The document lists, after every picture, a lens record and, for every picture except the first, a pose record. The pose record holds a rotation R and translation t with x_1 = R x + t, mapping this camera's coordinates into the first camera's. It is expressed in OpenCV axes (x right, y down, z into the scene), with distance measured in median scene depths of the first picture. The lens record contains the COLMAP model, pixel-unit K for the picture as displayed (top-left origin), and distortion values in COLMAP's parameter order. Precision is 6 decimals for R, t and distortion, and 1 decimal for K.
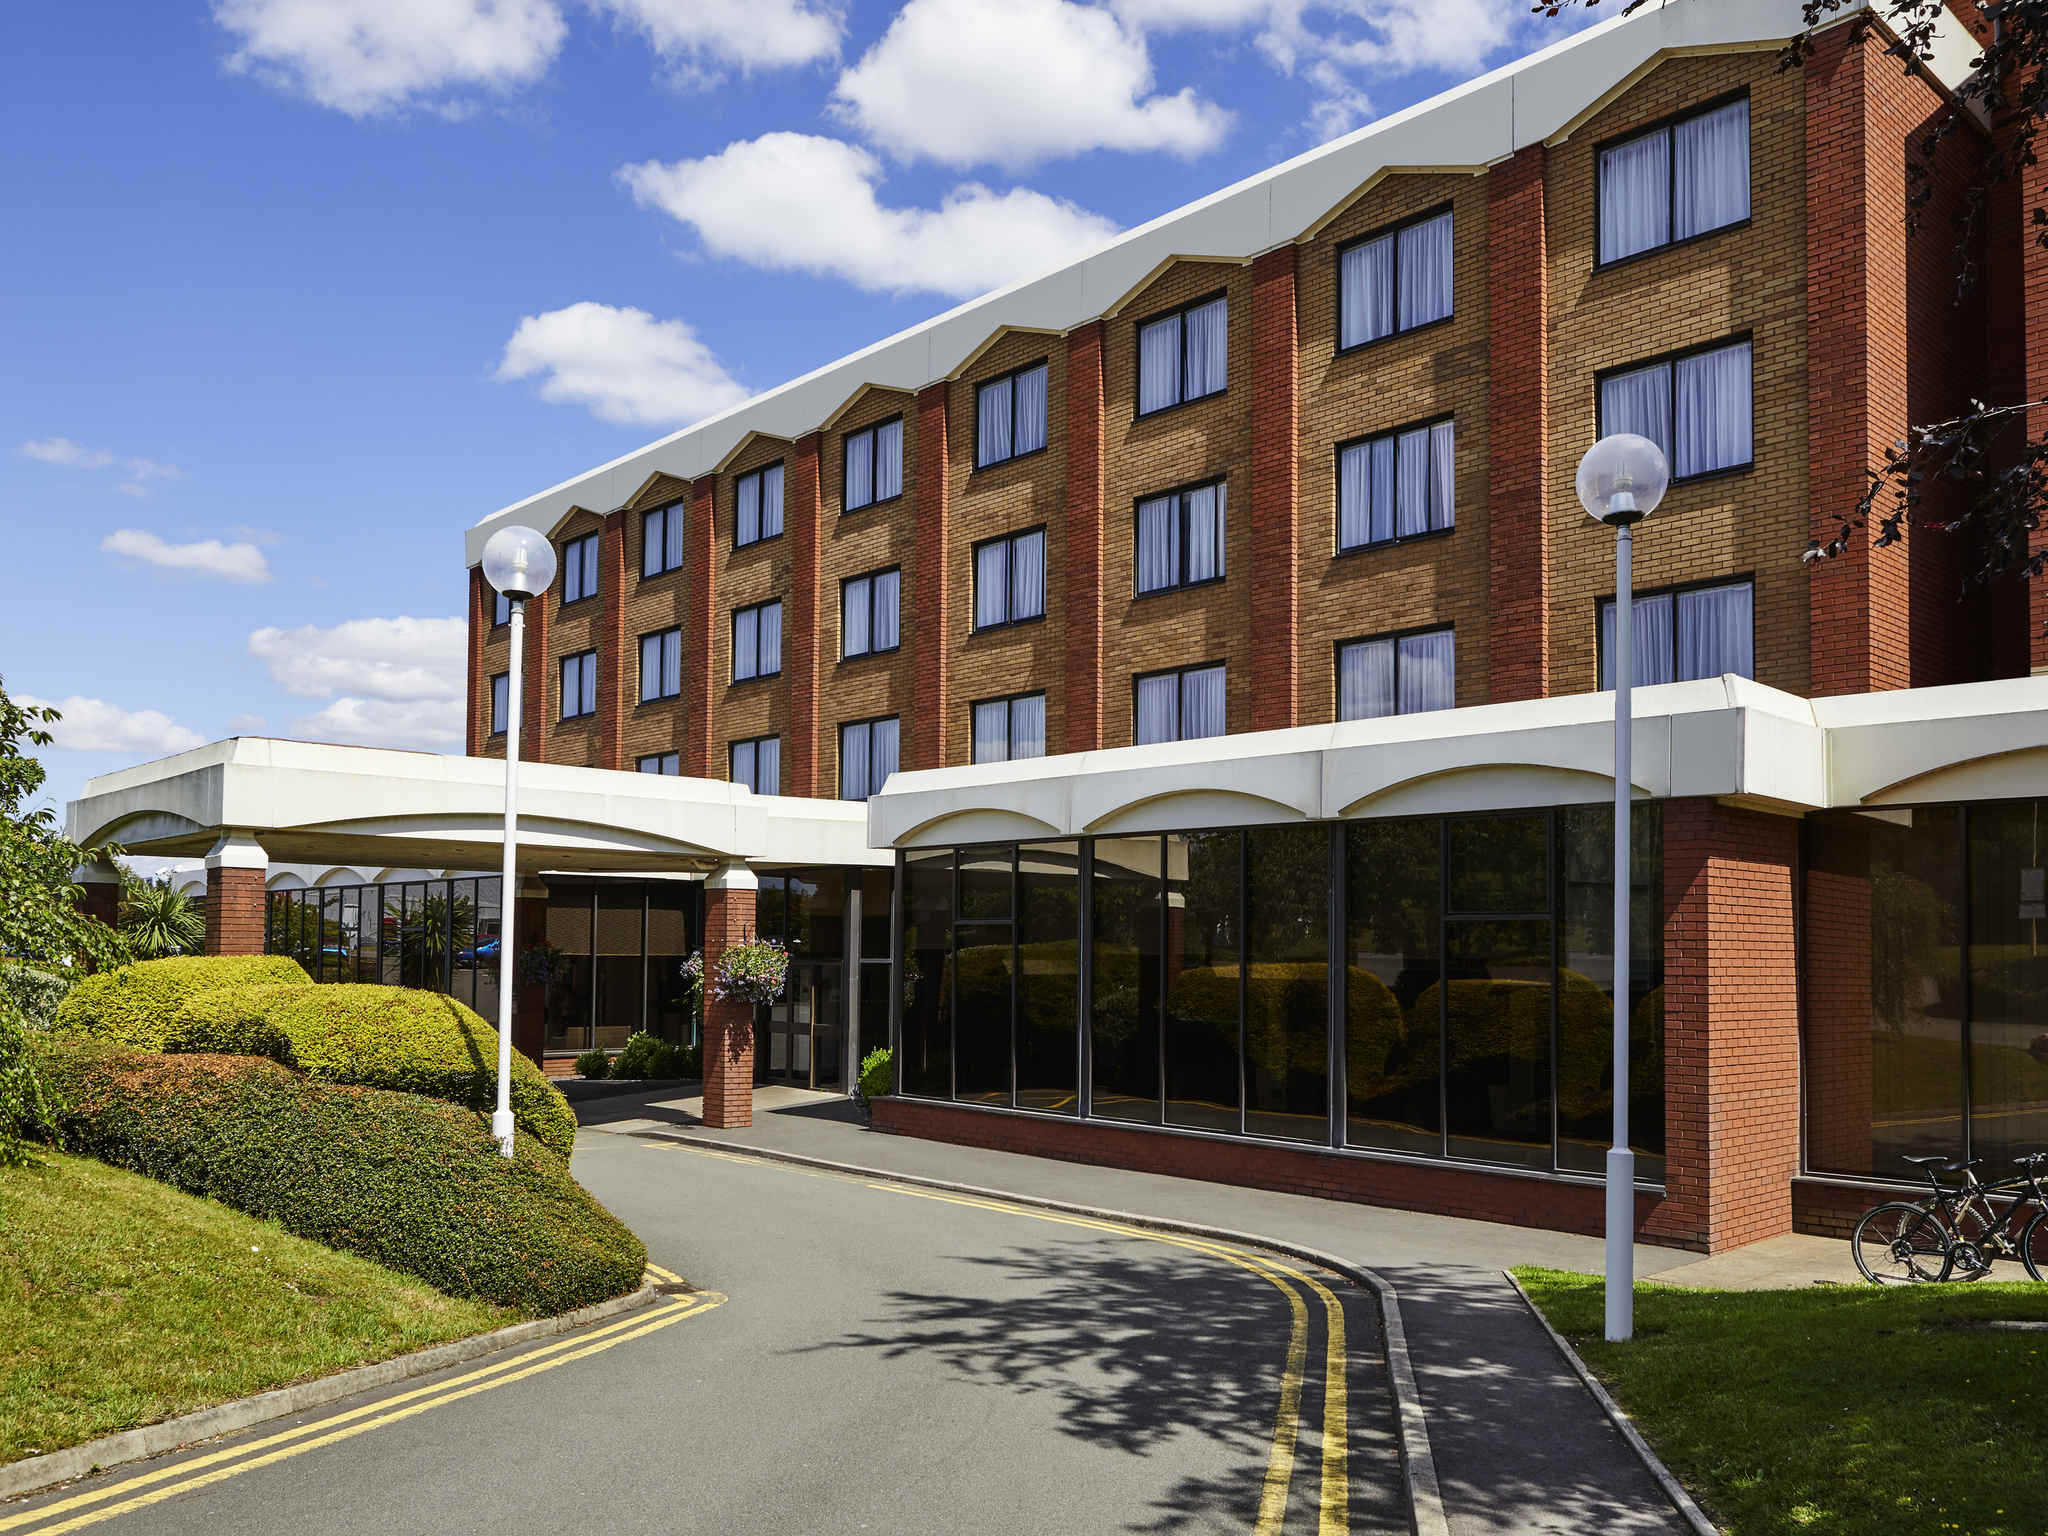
lens RADIAL K [[1659.2, 0, 1024.0], [0, 1659.2, 768.0], [0, 0, 1]] dist [-0.055215, -0.000868]
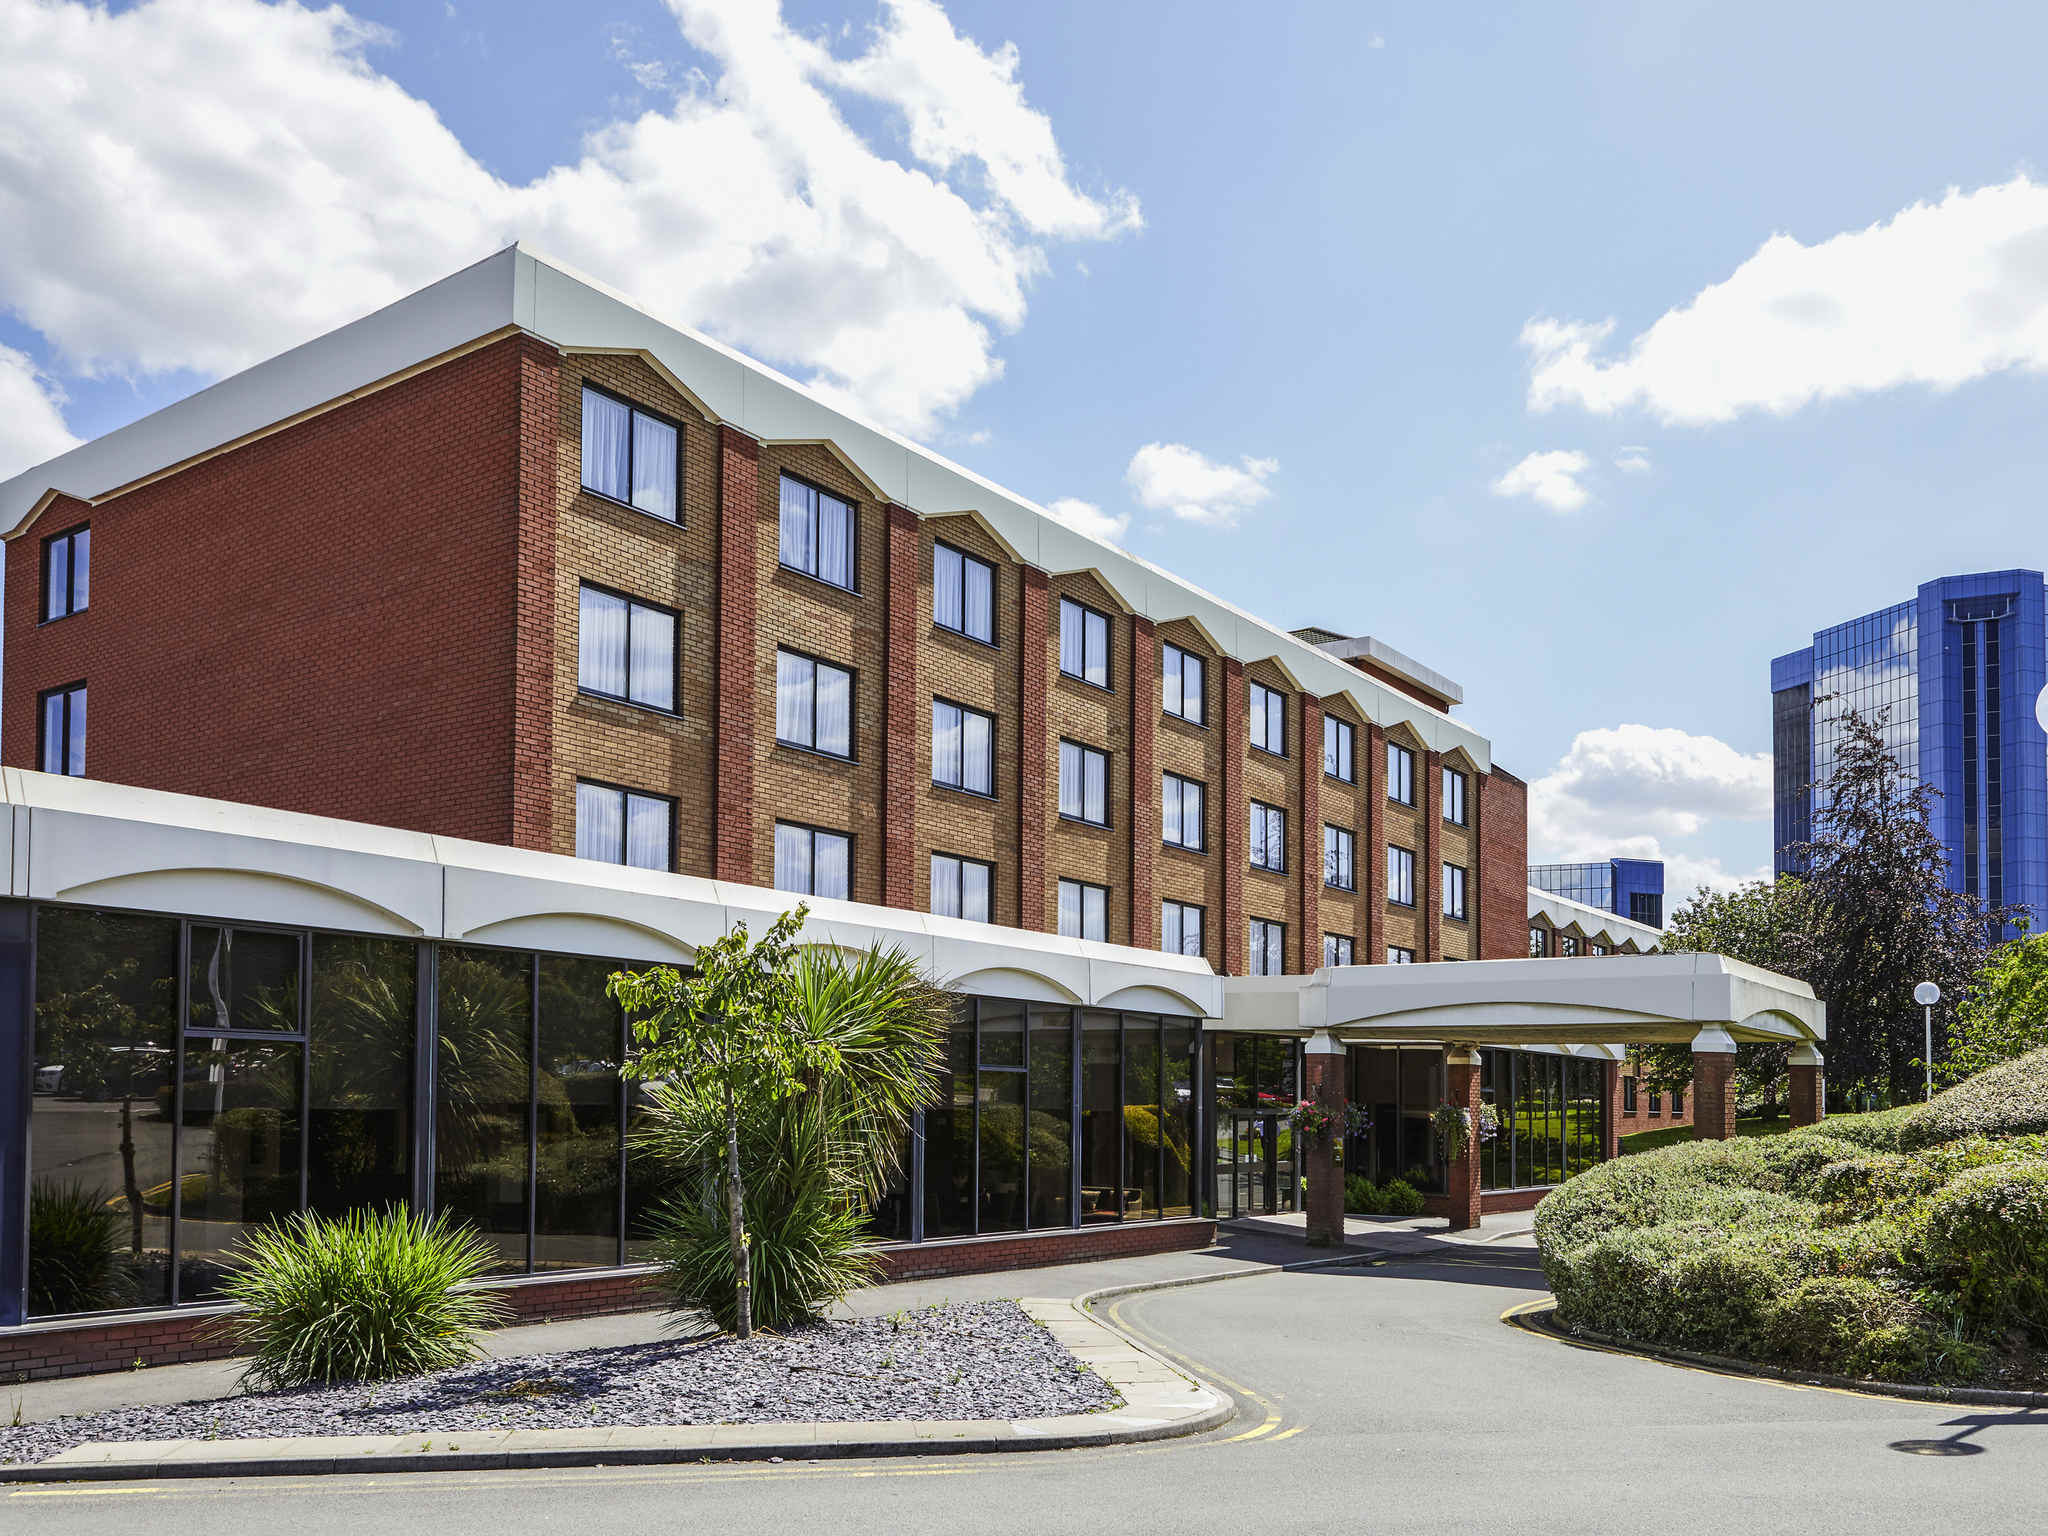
lens RADIAL K [[1659.2, 0, 1024.0], [0, 1659.2, 768.0], [0, 0, 1]] dist [-0.055215, -0.000868]
pose [[-0.205276, 0.174358, 0.963048, -0.848333], [-0.124263, 0.971396, -0.202356, 0.089516], [-0.970783, -0.161210, -0.177738, 0.931730]]
